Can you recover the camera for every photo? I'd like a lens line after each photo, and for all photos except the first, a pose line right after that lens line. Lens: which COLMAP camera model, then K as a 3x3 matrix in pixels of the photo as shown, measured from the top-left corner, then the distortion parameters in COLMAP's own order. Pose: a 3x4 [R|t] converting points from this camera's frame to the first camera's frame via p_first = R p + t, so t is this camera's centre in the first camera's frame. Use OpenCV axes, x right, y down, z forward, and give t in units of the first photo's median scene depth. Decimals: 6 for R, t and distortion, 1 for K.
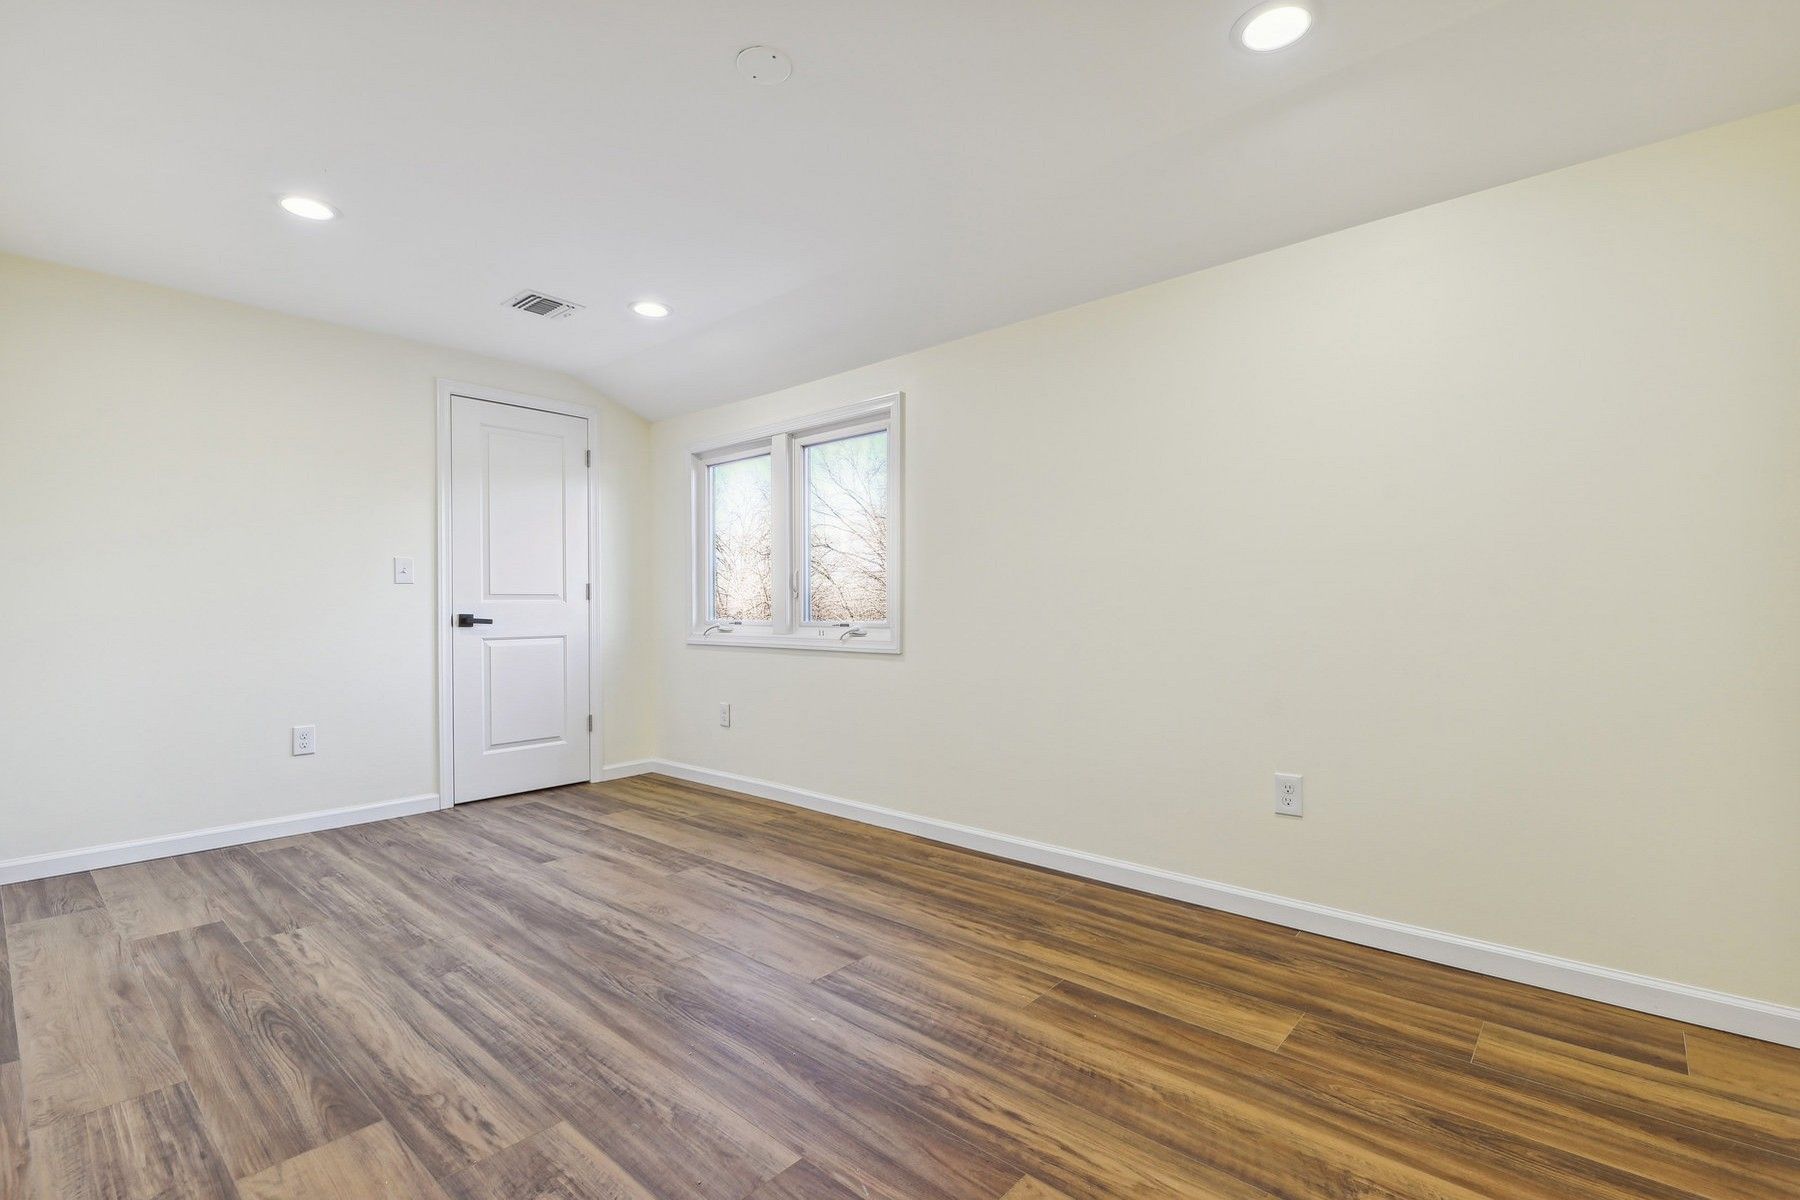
lens RADIAL K [[829.6, 0, 900.0], [0, 829.6, 600.0], [0, 0, 1]] dist [0.001426, -0.003632]
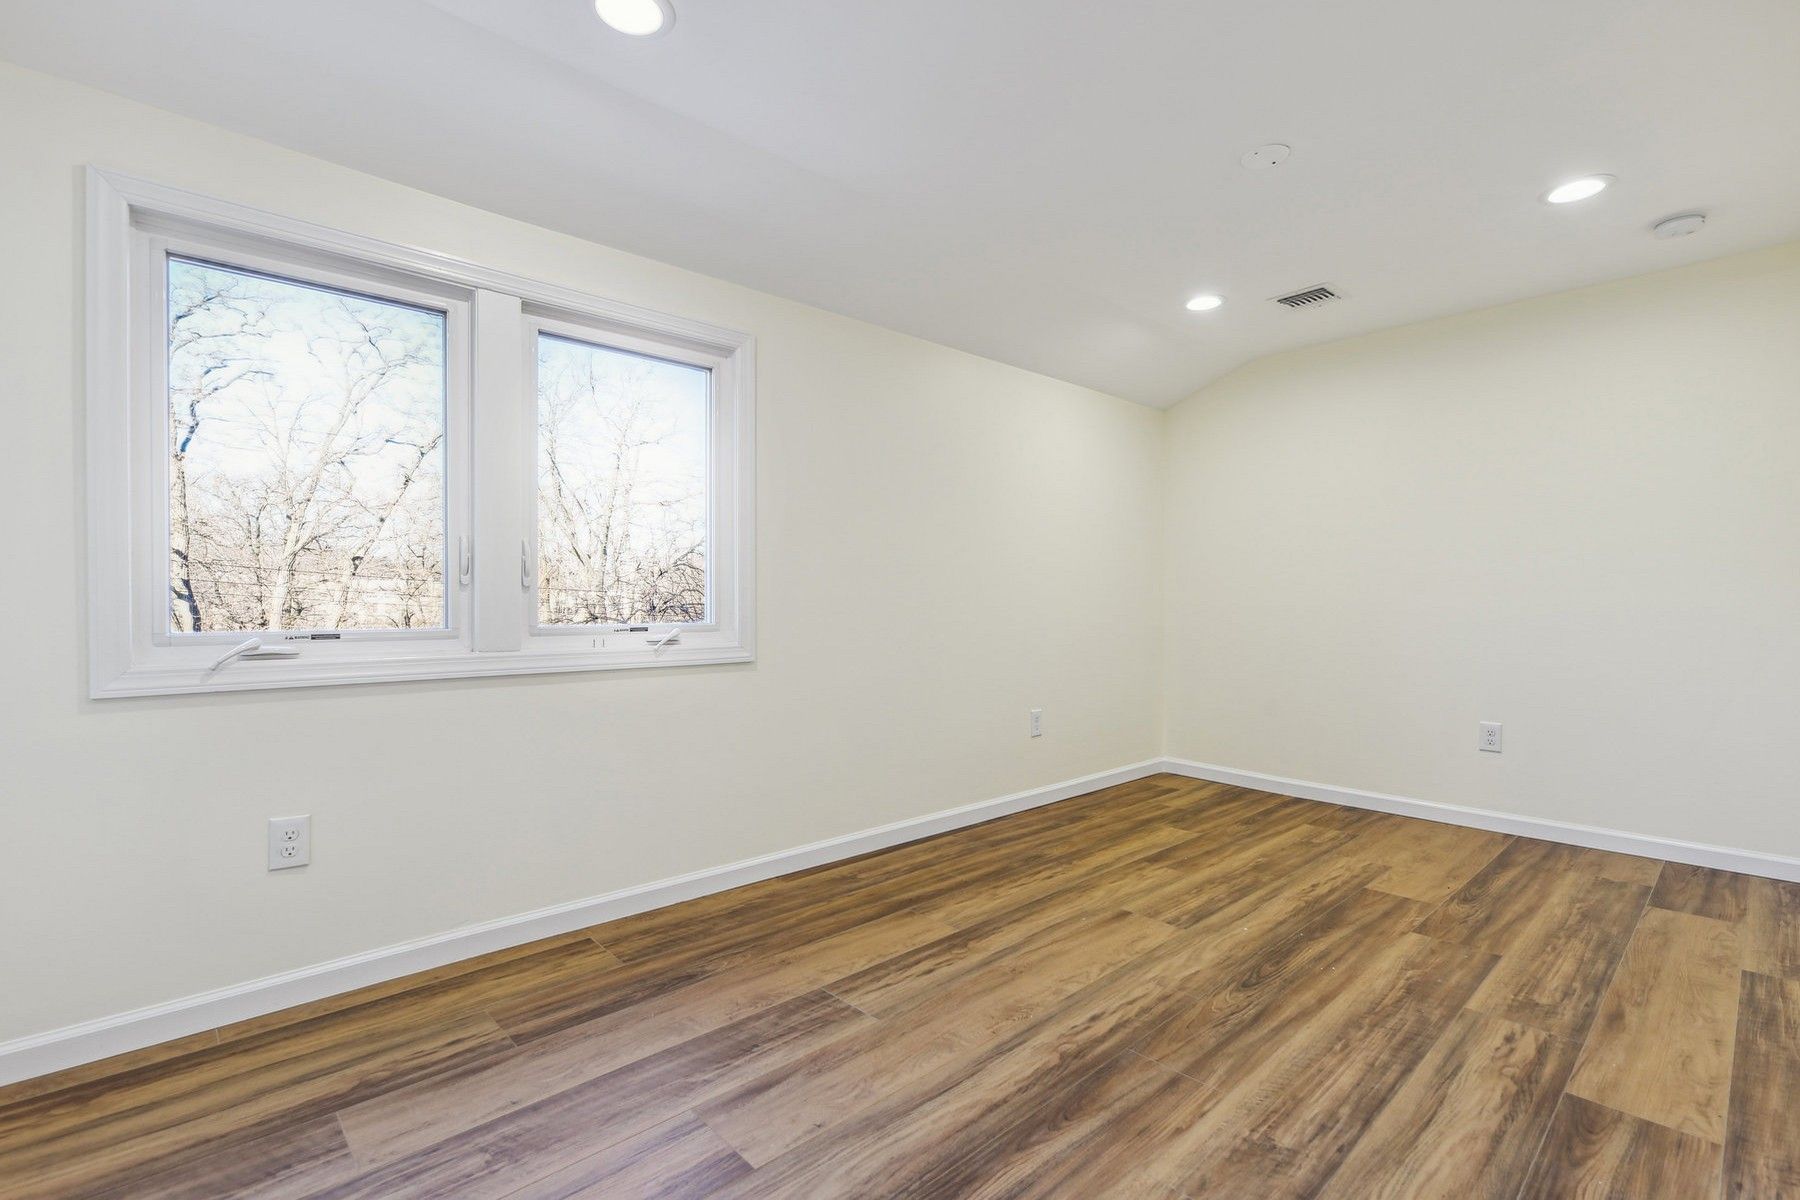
lens RADIAL K [[829.6, 0, 900.0], [0, 829.6, 600.0], [0, 0, 1]] dist [0.001426, -0.003632]
pose [[0.085000, 0.004691, 0.996370, -1.266552], [-0.007645, 0.999963, -0.004056, 0.012978], [-0.996352, -0.007272, 0.085033, 1.277285]]
